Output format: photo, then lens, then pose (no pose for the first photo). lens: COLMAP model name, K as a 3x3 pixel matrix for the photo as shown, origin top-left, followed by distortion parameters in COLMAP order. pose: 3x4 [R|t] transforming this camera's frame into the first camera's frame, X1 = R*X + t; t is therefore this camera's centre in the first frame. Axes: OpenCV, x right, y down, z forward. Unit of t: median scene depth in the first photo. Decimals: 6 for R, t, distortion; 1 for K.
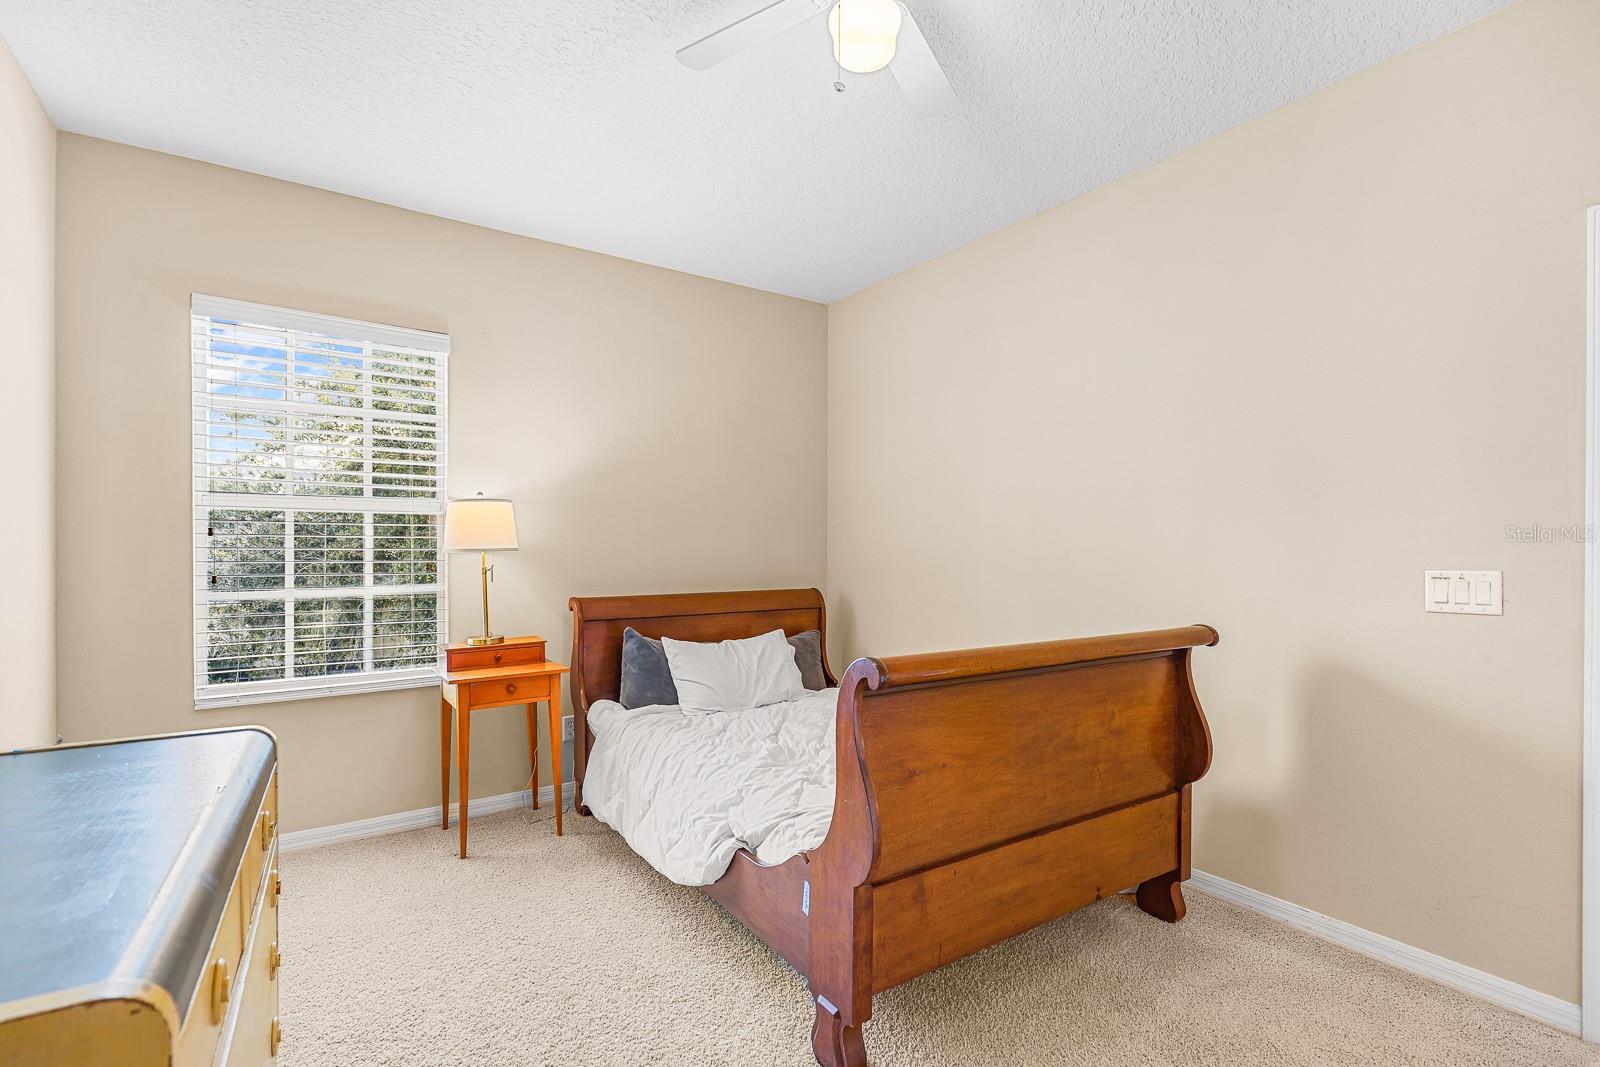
lens RADIAL K [[760.2, 0, 805.0], [0, 760.2, 542.7], [0, 0, 1]] dist [0.005495, 0.000154]
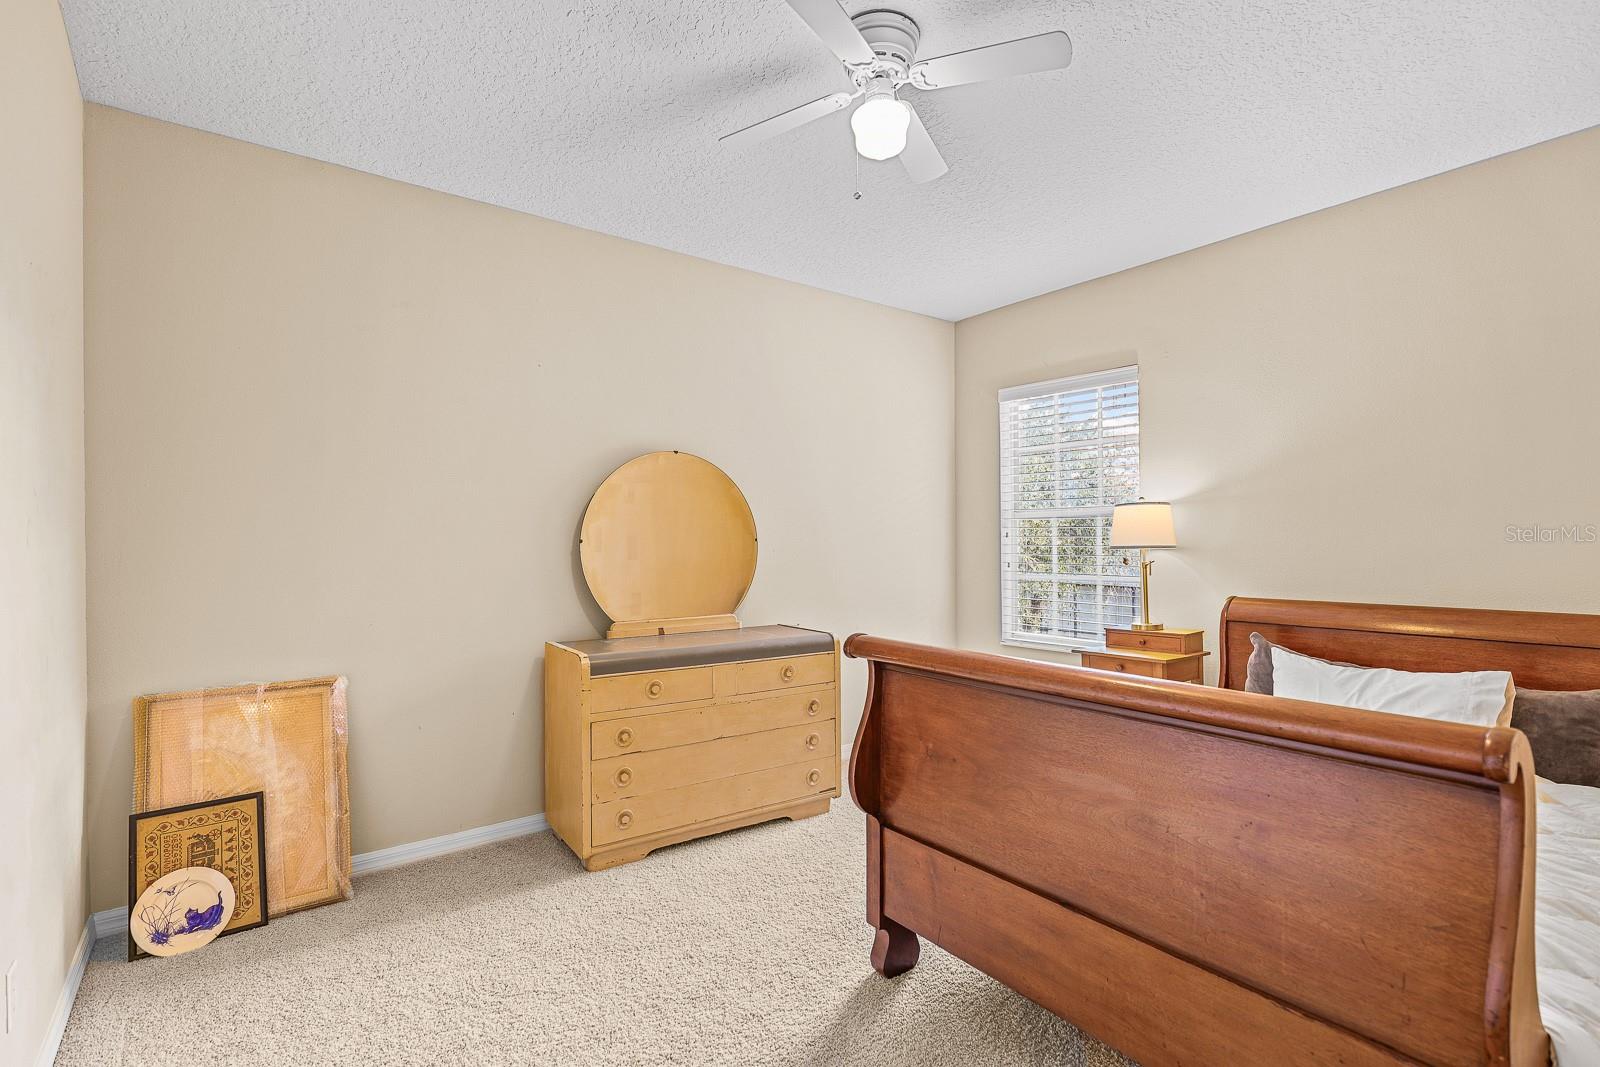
lens RADIAL K [[760.2, 0, 804.8], [0, 760.2, 540.6], [0, 0, 1]] dist [0.005495, 0.000154]
pose [[0.040436, -0.002633, -0.999179, 0.773849], [0.007344, 0.999970, -0.002338, -0.001062], [0.999155, -0.007244, 0.040454, 0.491026]]
